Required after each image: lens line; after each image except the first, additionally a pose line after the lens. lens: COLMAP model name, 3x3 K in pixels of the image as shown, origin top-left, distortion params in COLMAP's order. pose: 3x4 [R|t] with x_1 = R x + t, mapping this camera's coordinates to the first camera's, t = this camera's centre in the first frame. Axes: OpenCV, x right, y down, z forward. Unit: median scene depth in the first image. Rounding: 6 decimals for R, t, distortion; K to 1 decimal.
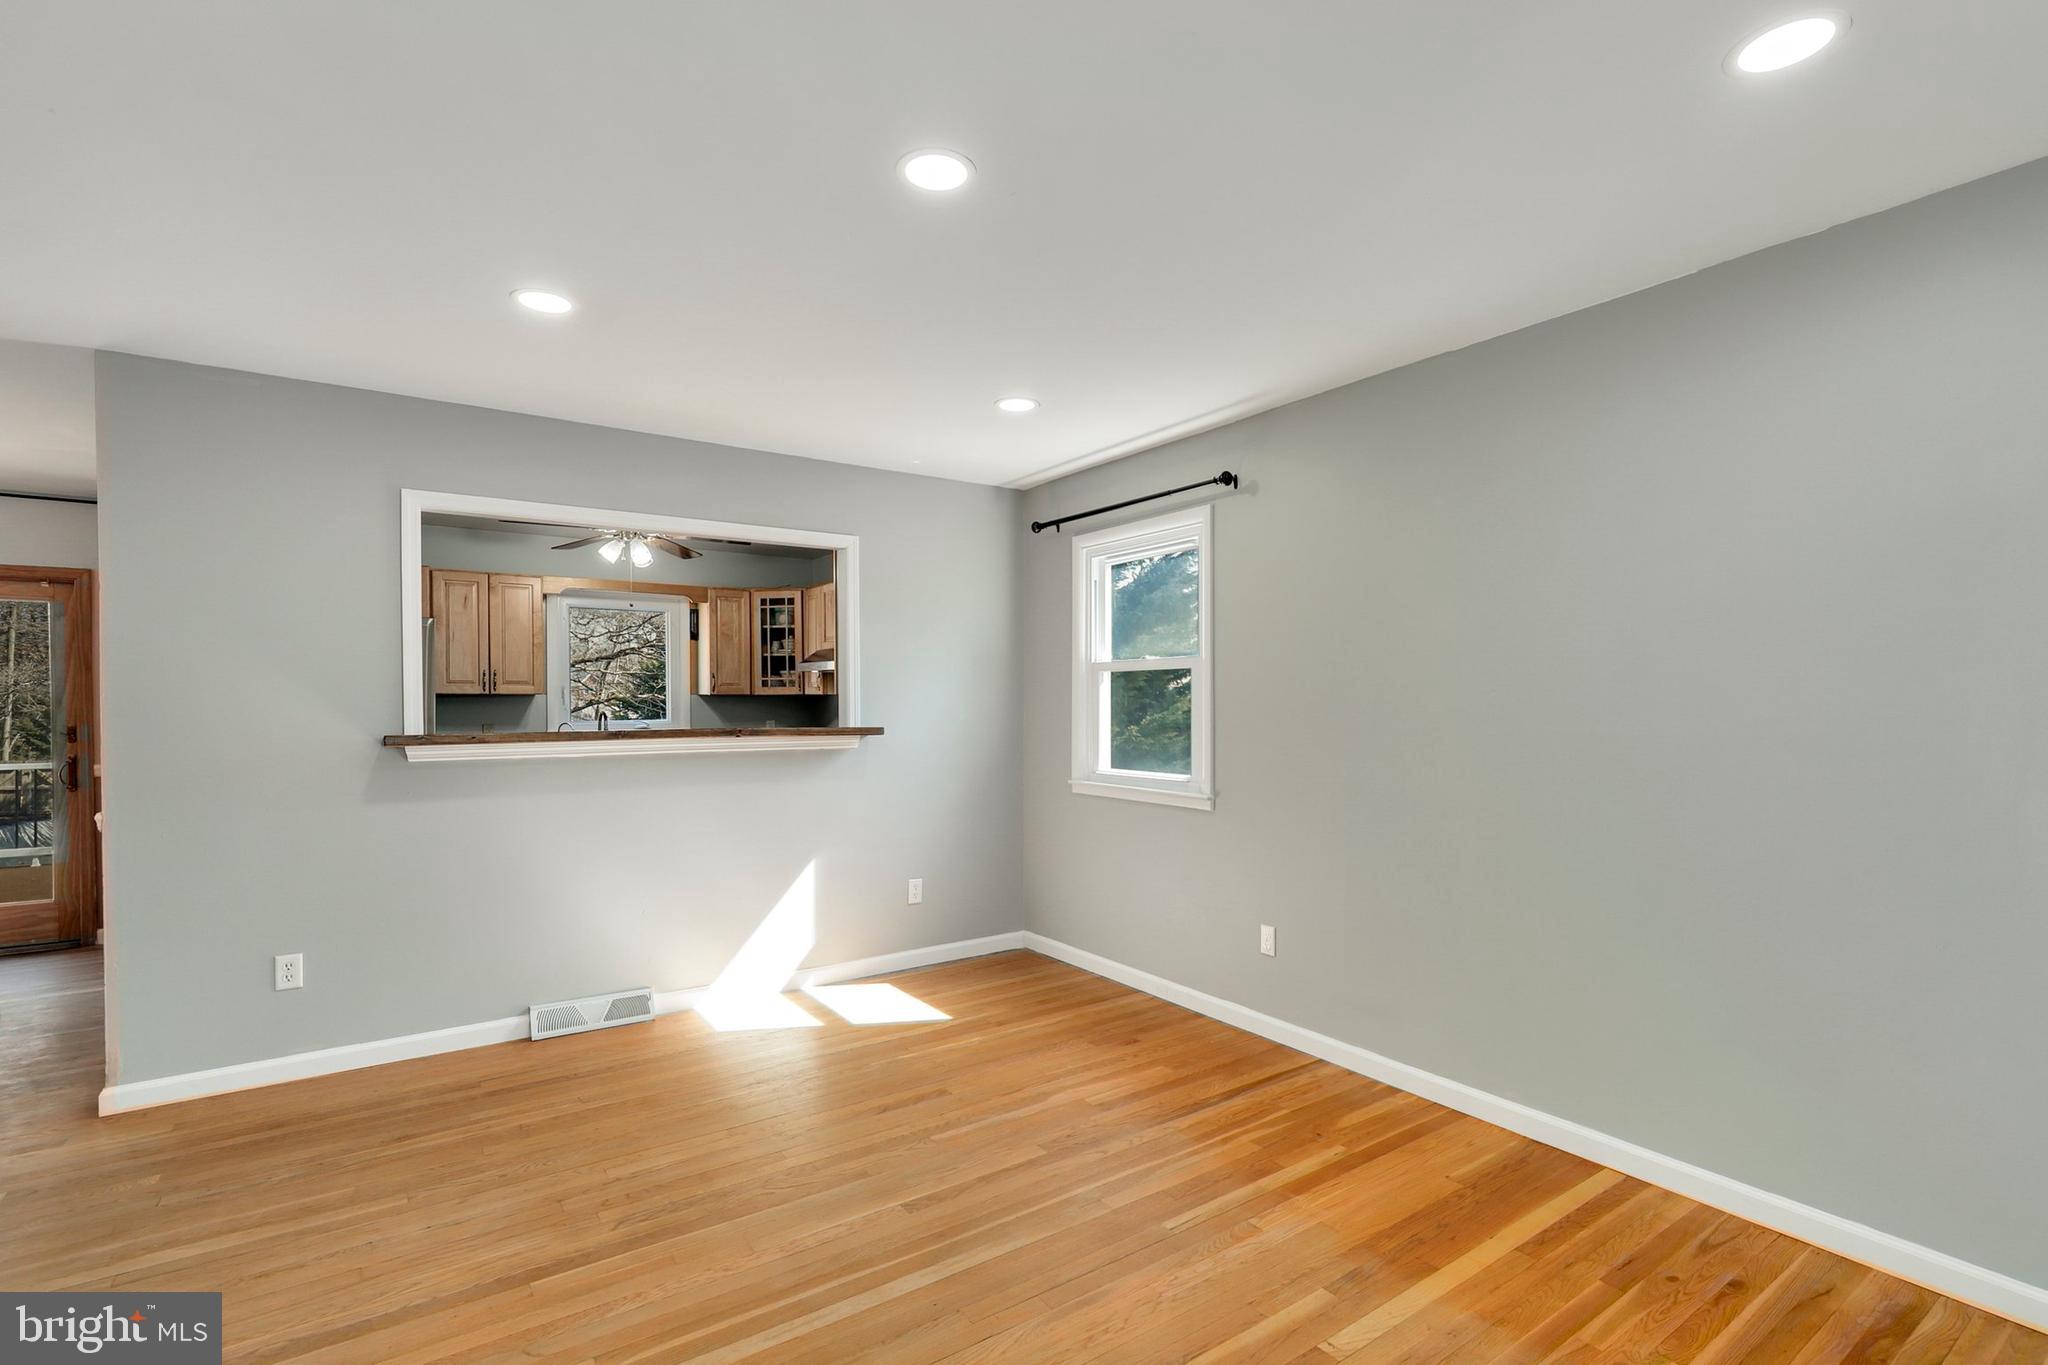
lens RADIAL K [[938.4, 0, 1036.5], [0, 938.4, 714.5], [0, 0, 1]] dist [-0.000055, -0.000086]
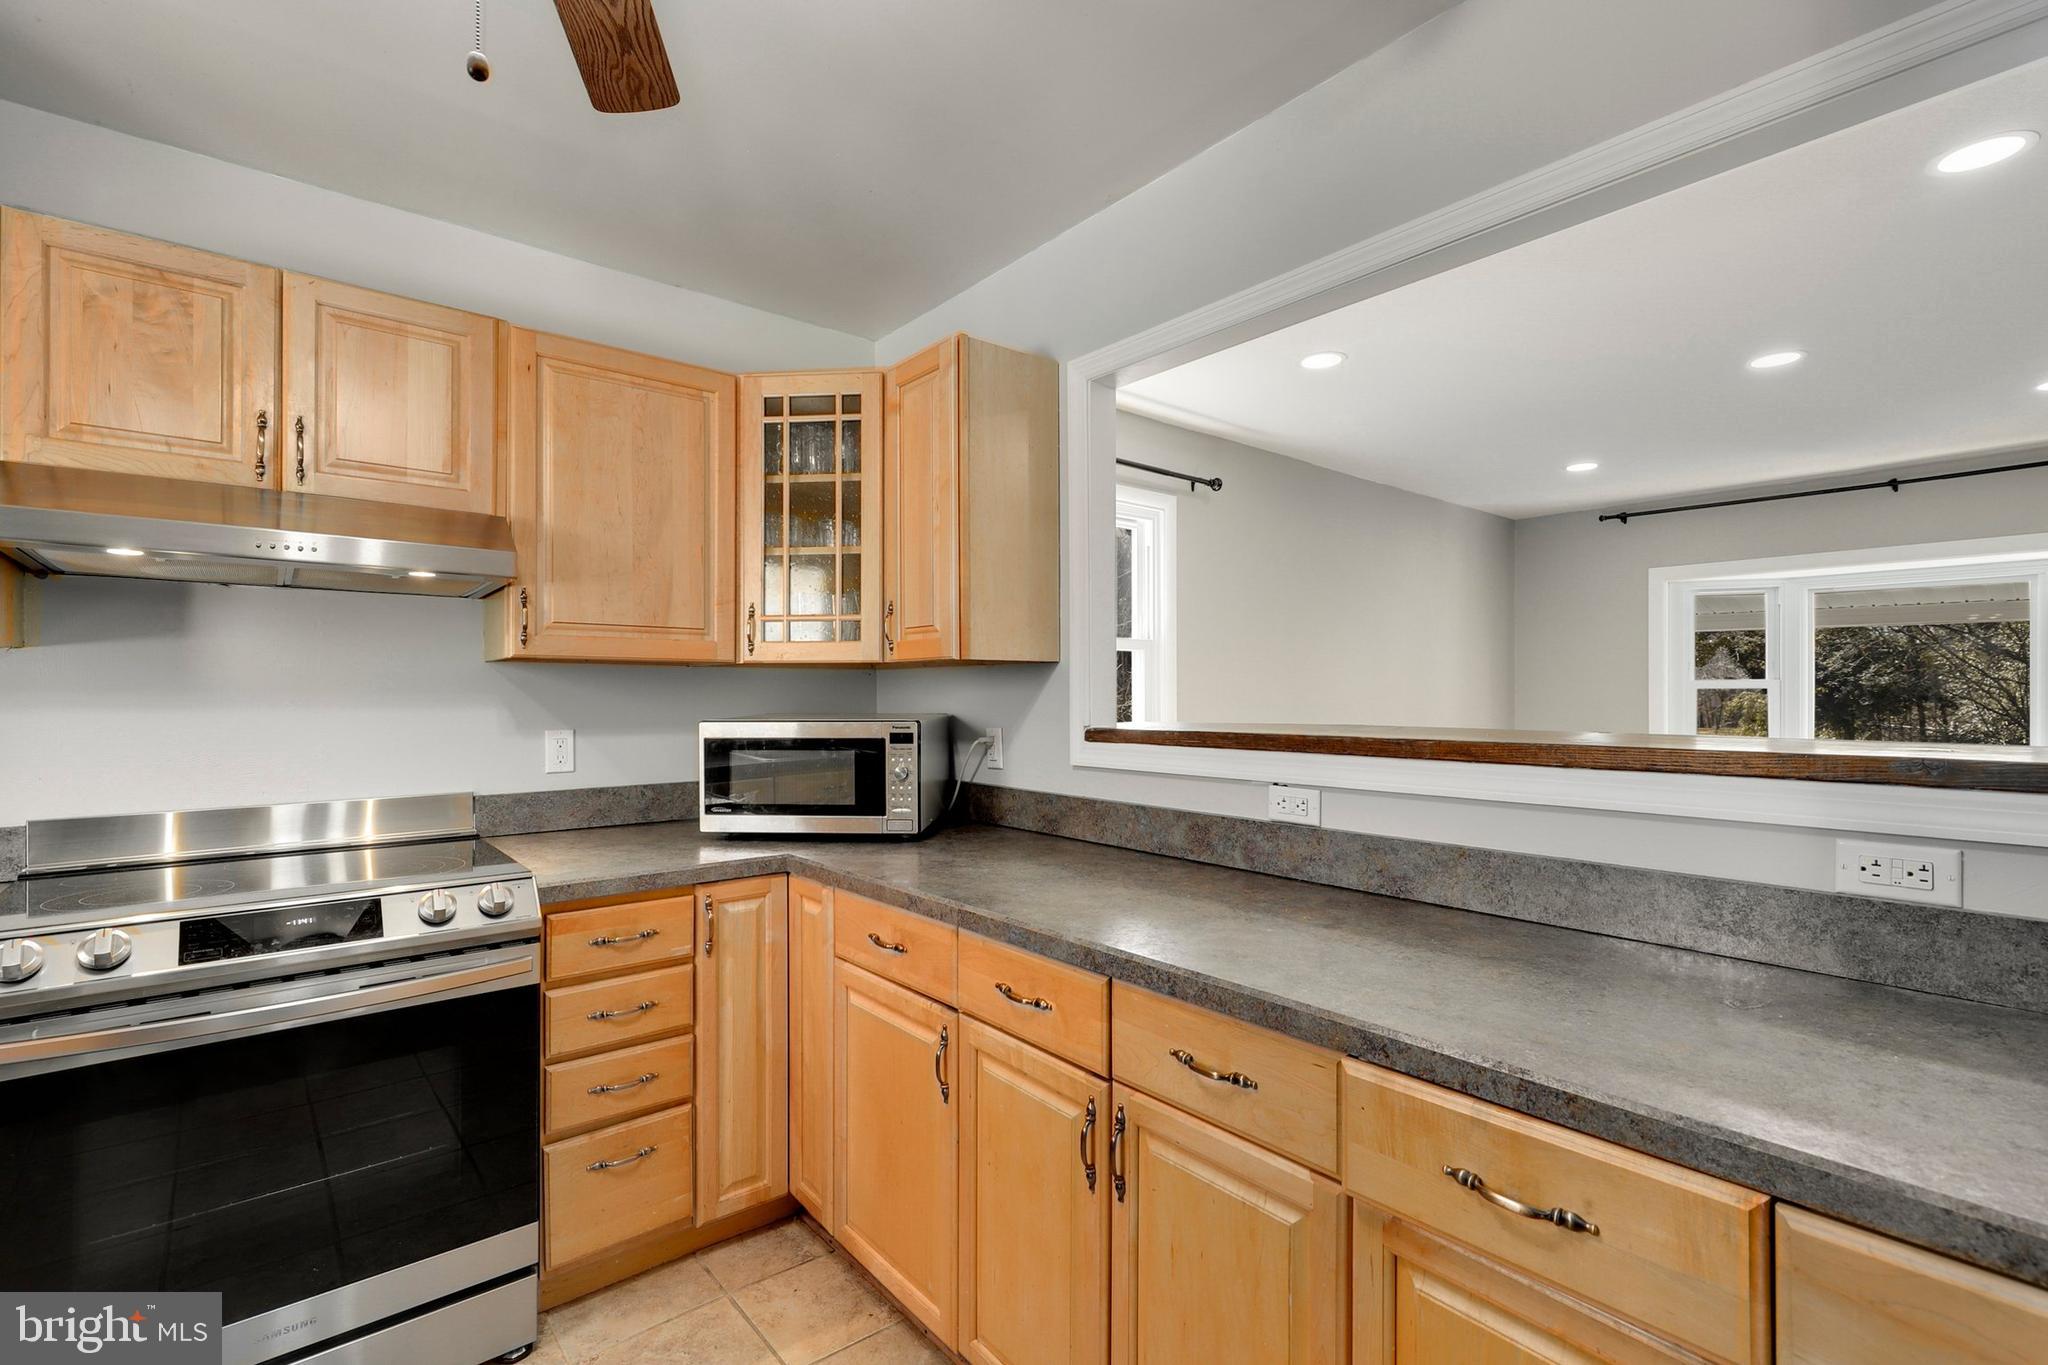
lens RADIAL K [[922.8, 0, 1026.4], [0, 922.8, 690.3], [0, 0, 1]] dist [0.002046, 0.000454]
pose [[-0.078774, 0.007736, 0.996862, -0.986341], [0.015751, 0.999855, -0.006515, -0.004977], [-0.996768, 0.015189, -0.078884, 1.494155]]
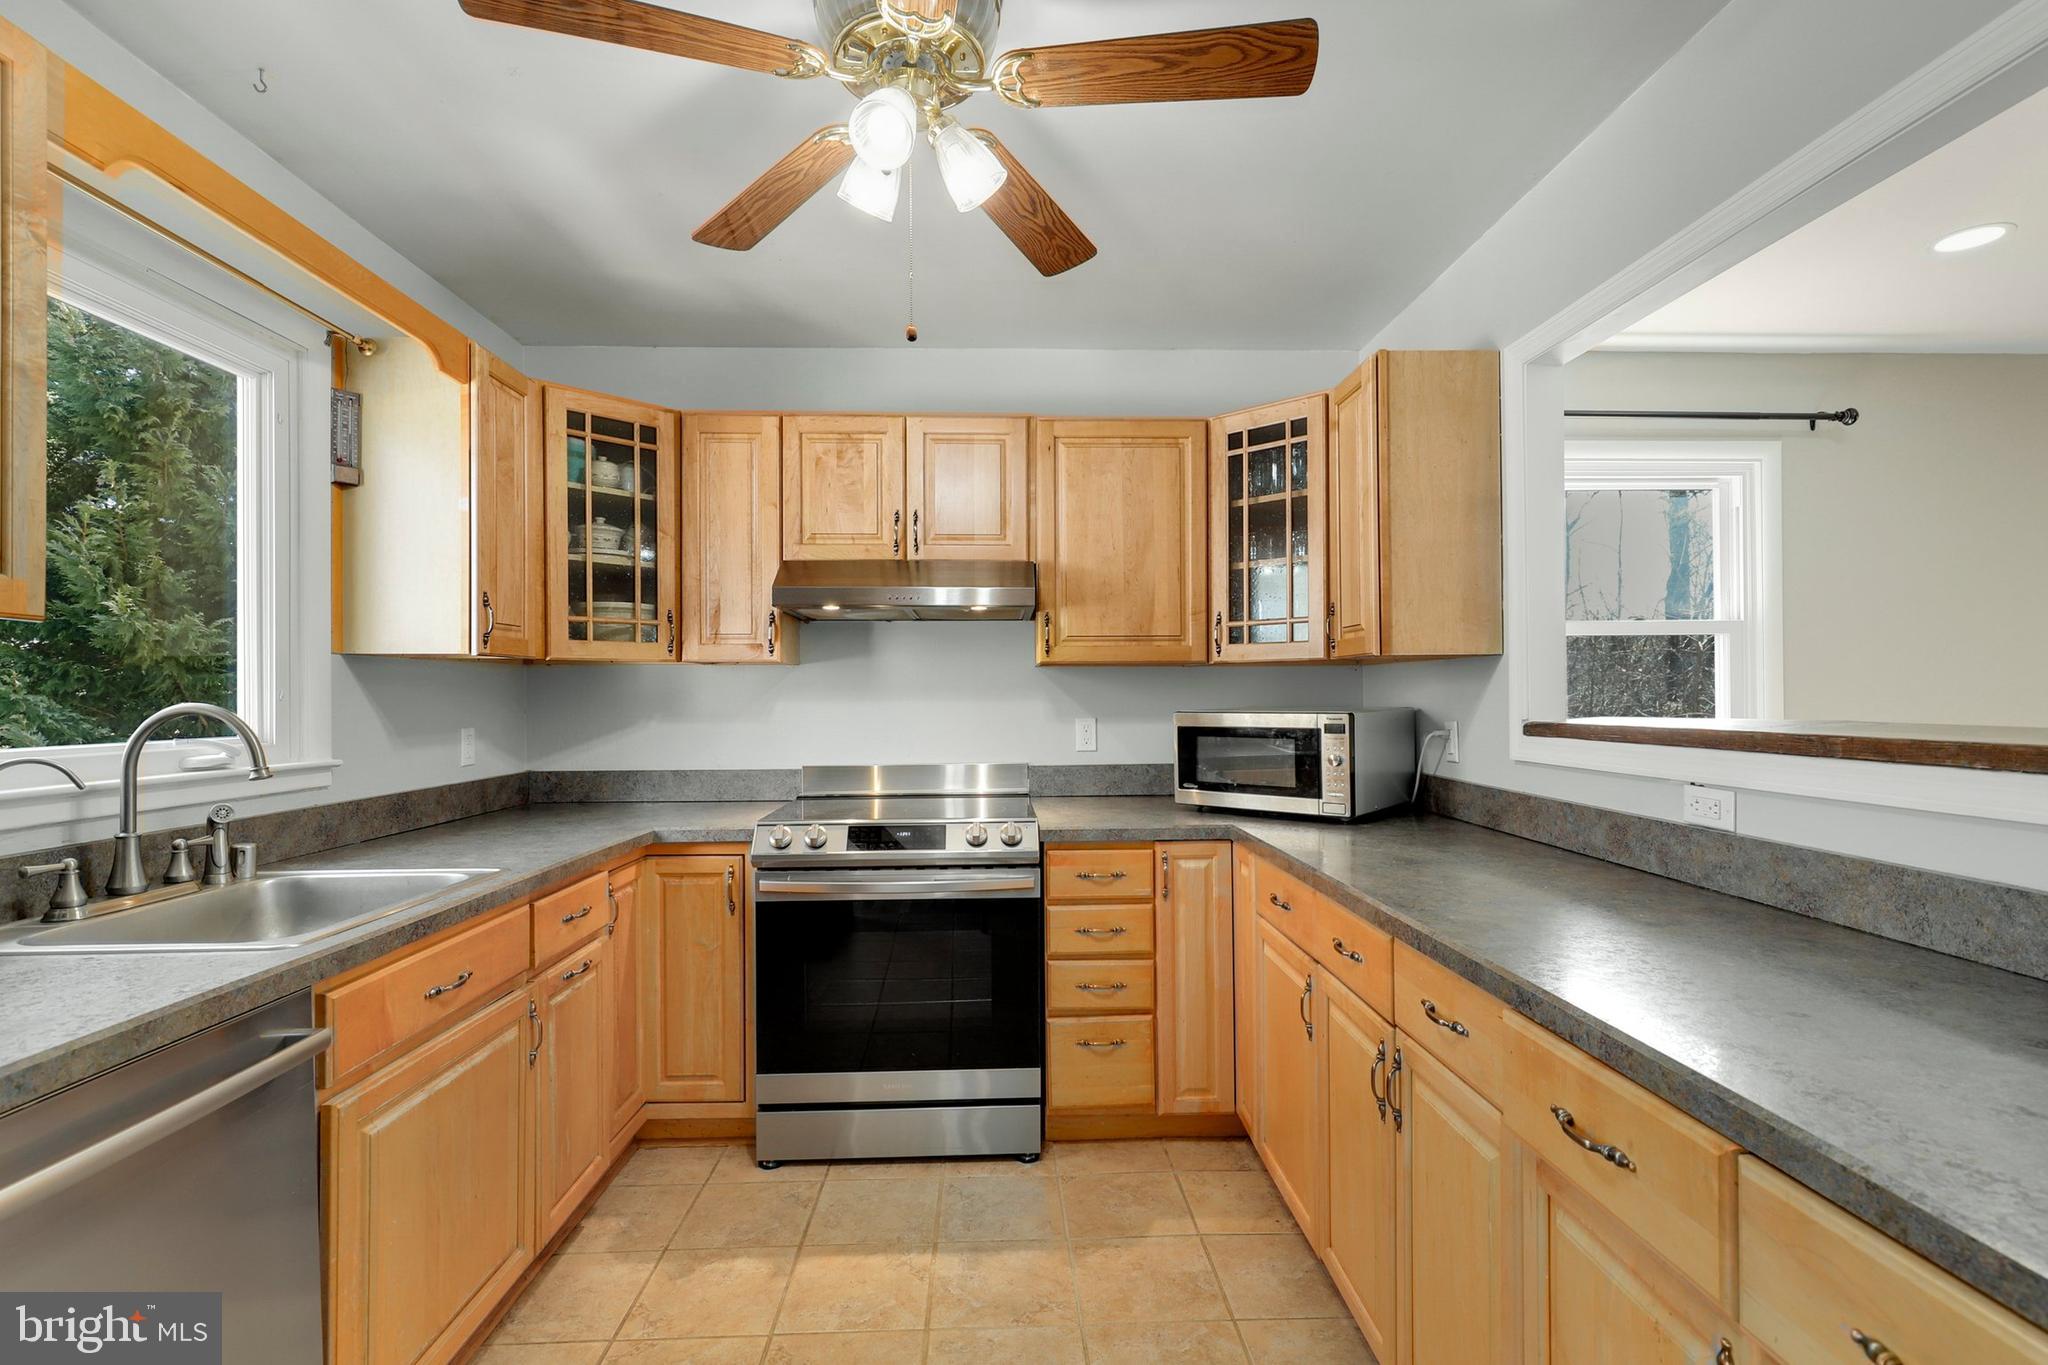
lens RADIAL K [[963.4, 0, 1026.2], [0, 963.4, 690.5], [0, 0, 1]] dist [0.003309, 0.000088]
pose [[0.545508, 0.002648, 0.838101, -1.089321], [0.016643, 0.999764, -0.013992, 0.000478], [-0.837940, 0.021581, 0.545335, 1.314228]]
